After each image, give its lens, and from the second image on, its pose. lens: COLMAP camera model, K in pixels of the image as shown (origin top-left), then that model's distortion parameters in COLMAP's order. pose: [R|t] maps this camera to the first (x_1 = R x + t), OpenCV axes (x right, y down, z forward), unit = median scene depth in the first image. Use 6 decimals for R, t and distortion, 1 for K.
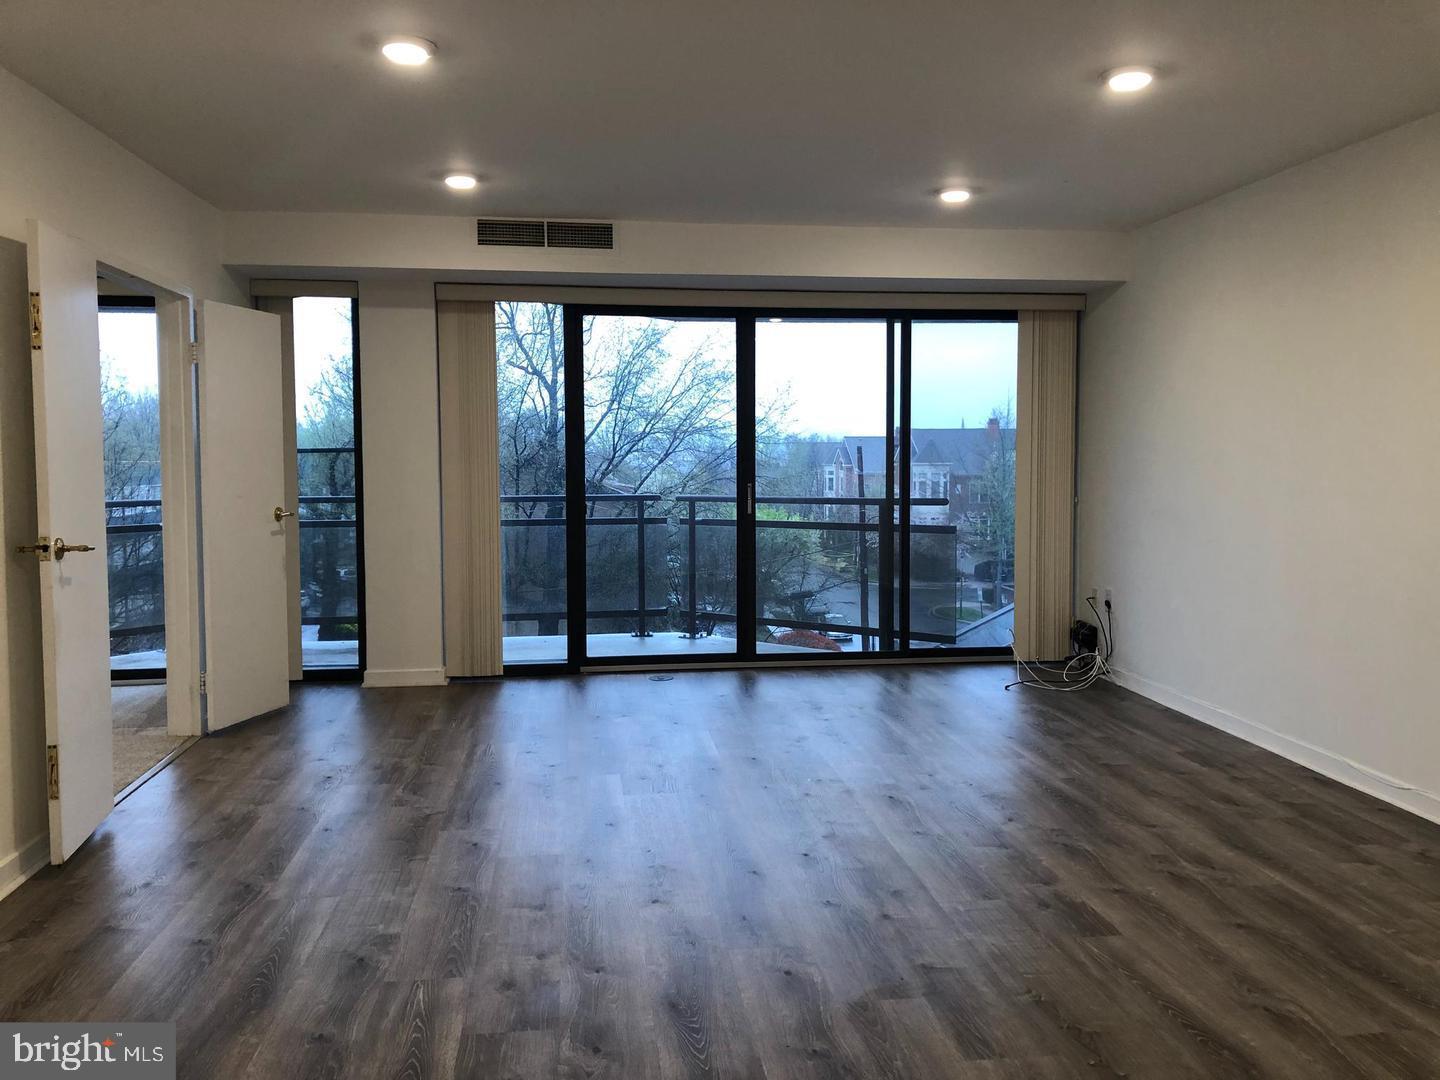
lens RADIAL K [[1176.9, 0, 727.7], [0, 1176.9, 533.2], [0, 0, 1]] dist [0.039307, -0.036606]
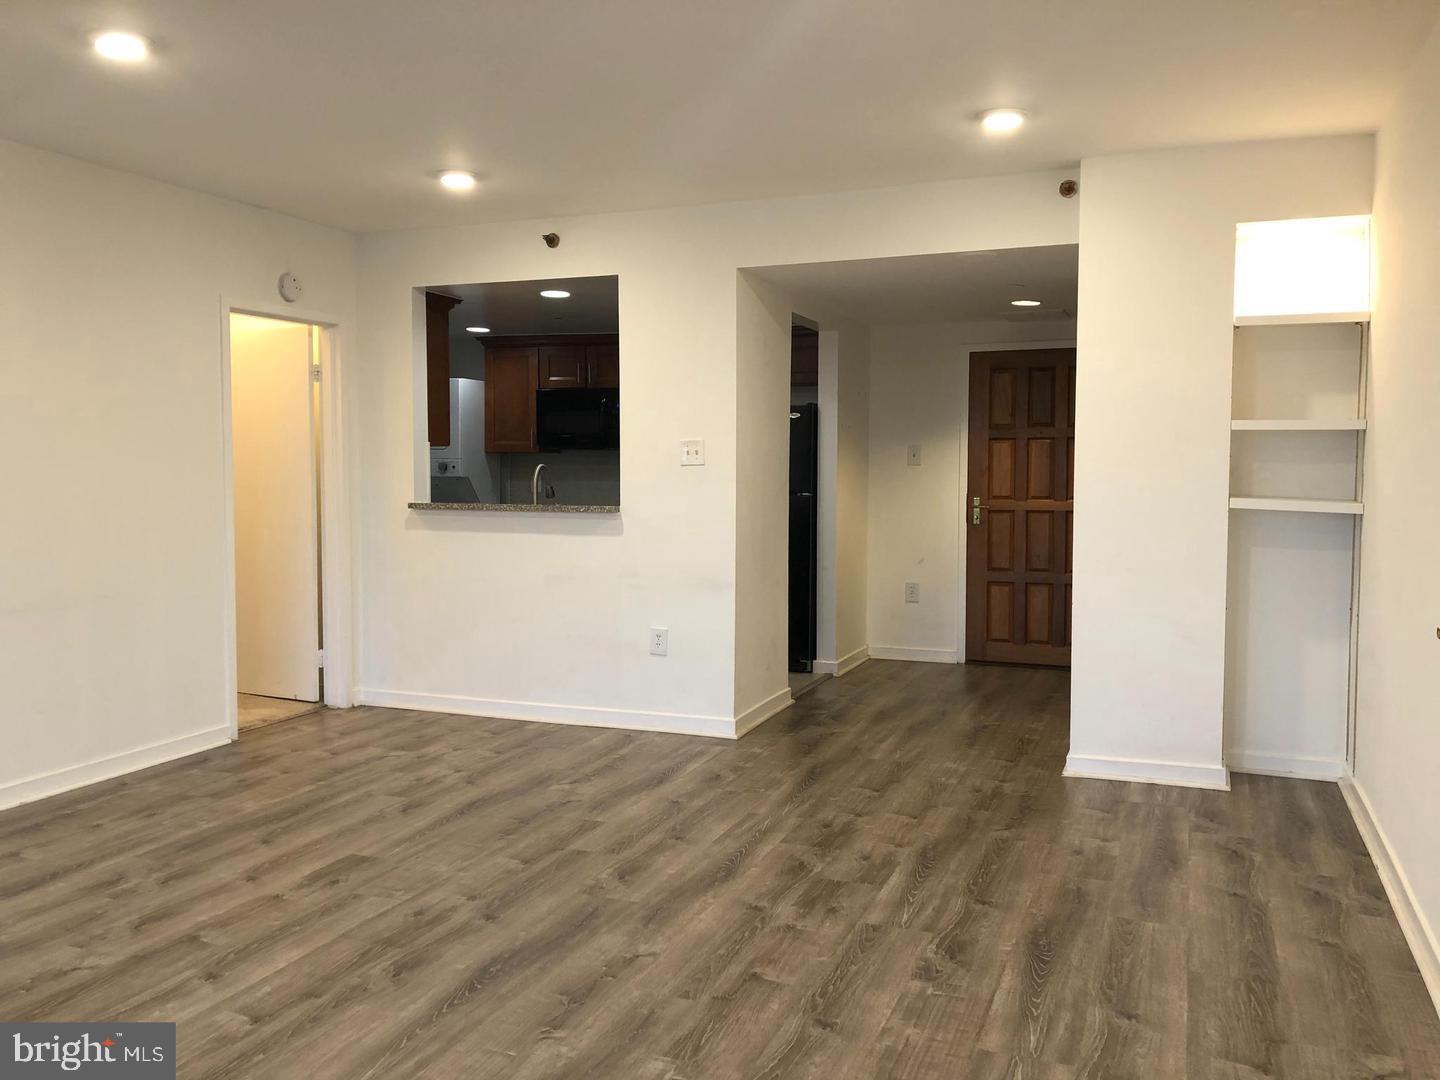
lens RADIAL K [[1176.9, 0, 726.5], [0, 1176.9, 533.7], [0, 0, 1]] dist [0.039307, -0.036606]
pose [[-0.874689, -0.026845, 0.483941, -0.443969], [0.033694, 0.992682, 0.115964, -0.089672], [-0.483513, 0.117738, -0.867383, 1.379666]]
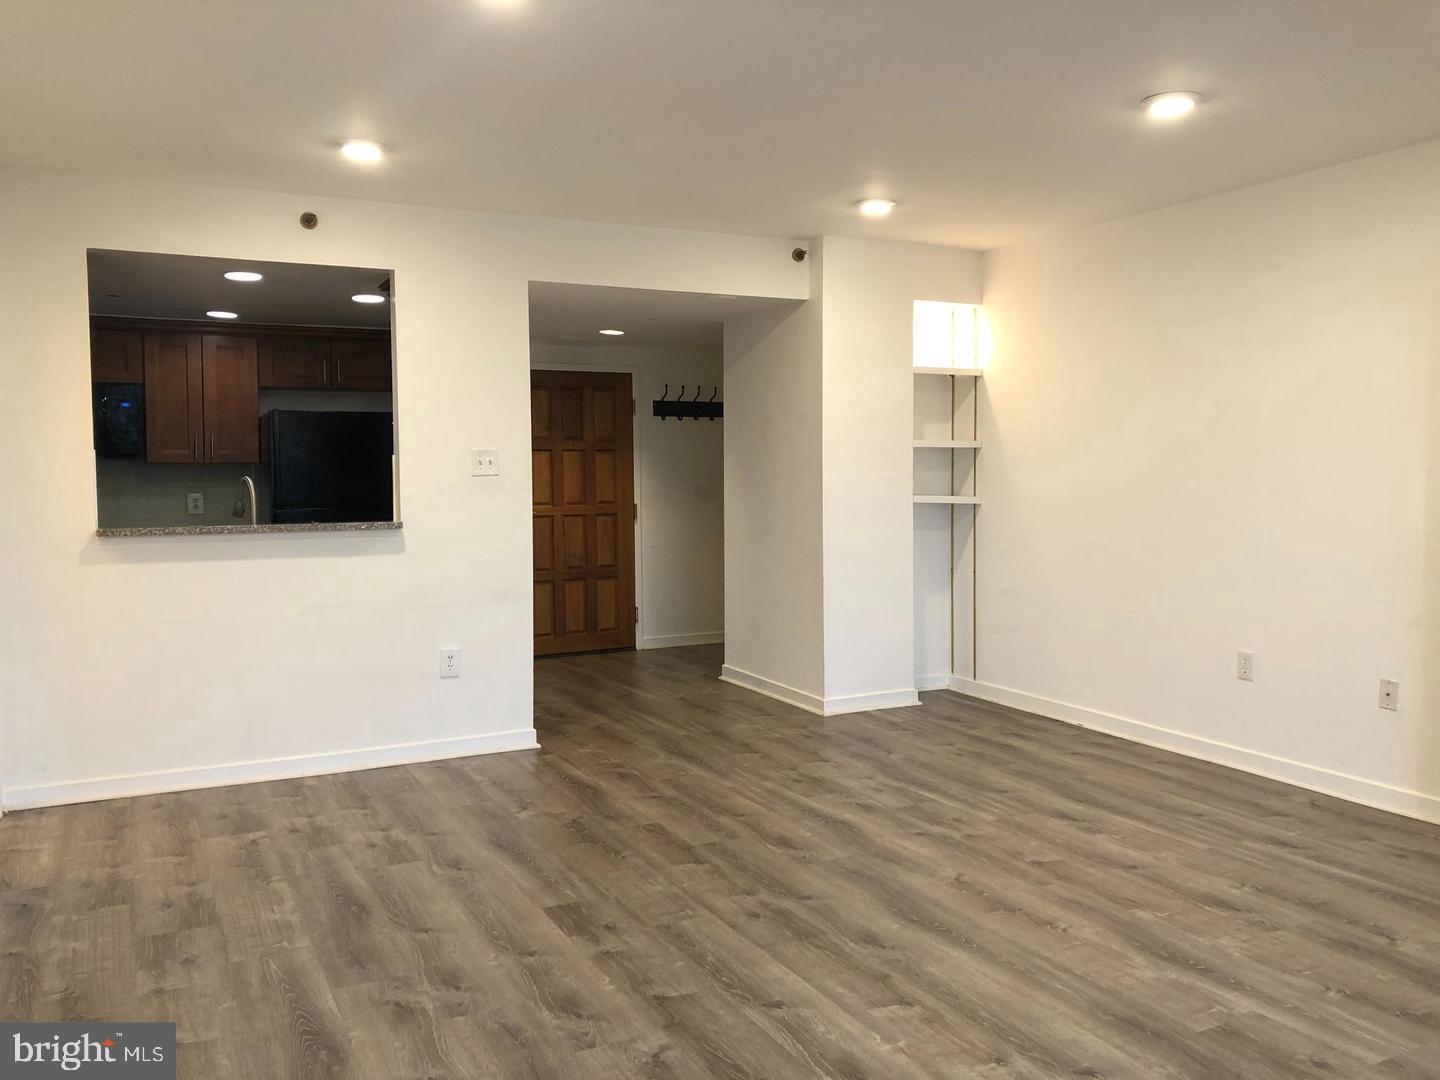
lens RADIAL K [[1176.9, 0, 728.8], [0, 1176.9, 521.0], [0, 0, 1]] dist [0.039307, -0.036606]
pose [[-0.940533, 0.024018, -0.338851, 0.401563], [-0.012617, 0.994339, 0.105499, -0.104207], [0.339467, 0.103501, -0.934906, 1.542614]]
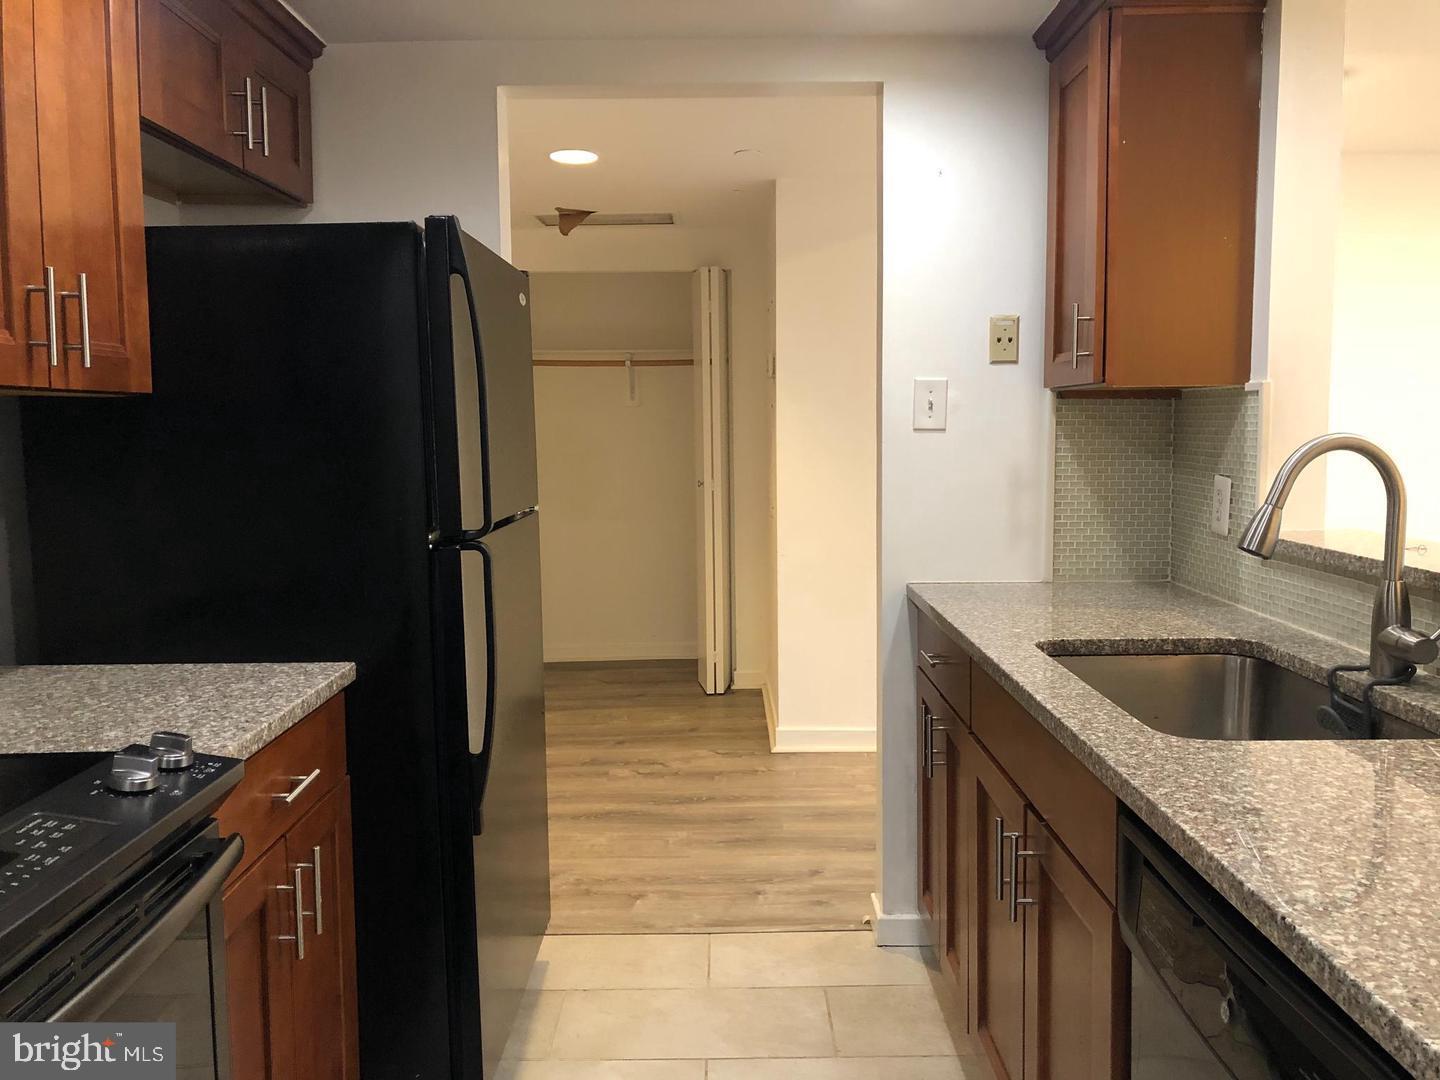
lens RADIAL K [[1176.9, 0, 727.2], [0, 1176.9, 535.8], [0, 0, 1]] dist [0.039307, -0.036606]
pose [[-0.133149, 0.101821, -0.985852, 0.925753], [-0.050585, 0.992714, 0.109362, -0.068108], [0.989804, 0.064430, -0.127028, 0.995255]]
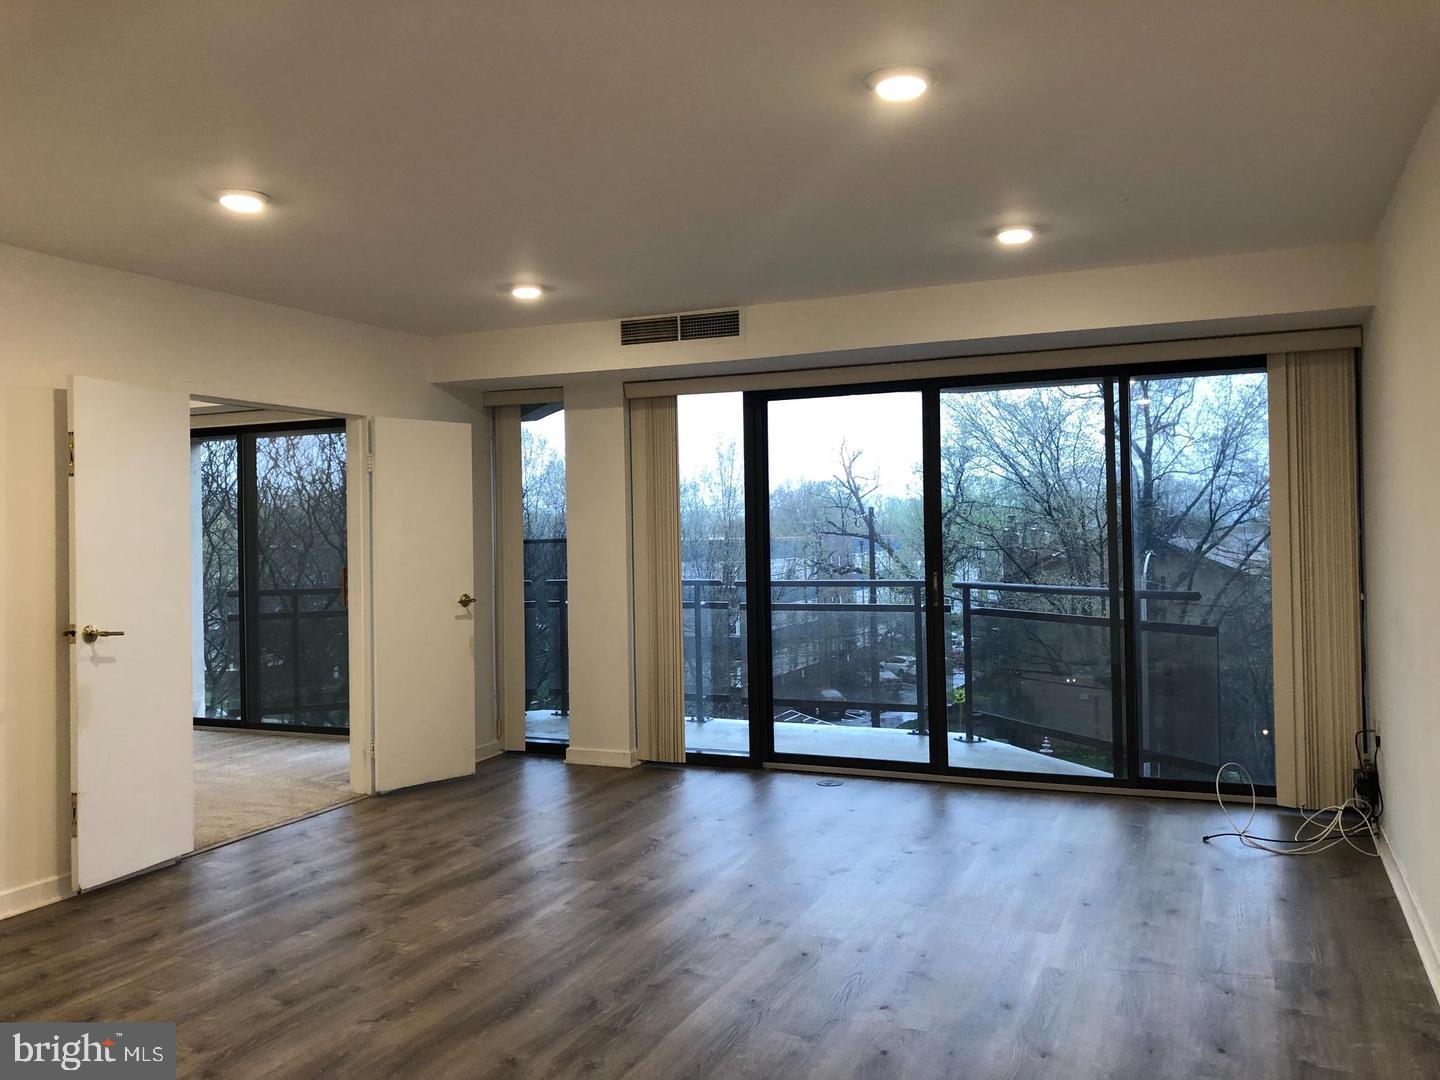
lens RADIAL K [[1176.9, 0, 721.0], [0, 1176.9, 520.3], [0, 0, 1]] dist [0.039307, -0.036606]
pose [[0.853837, -0.017270, -0.520254, 0.559315], [-0.019683, 0.997664, -0.065422, -0.031992], [0.520168, 0.066100, 0.851502, 0.232754]]
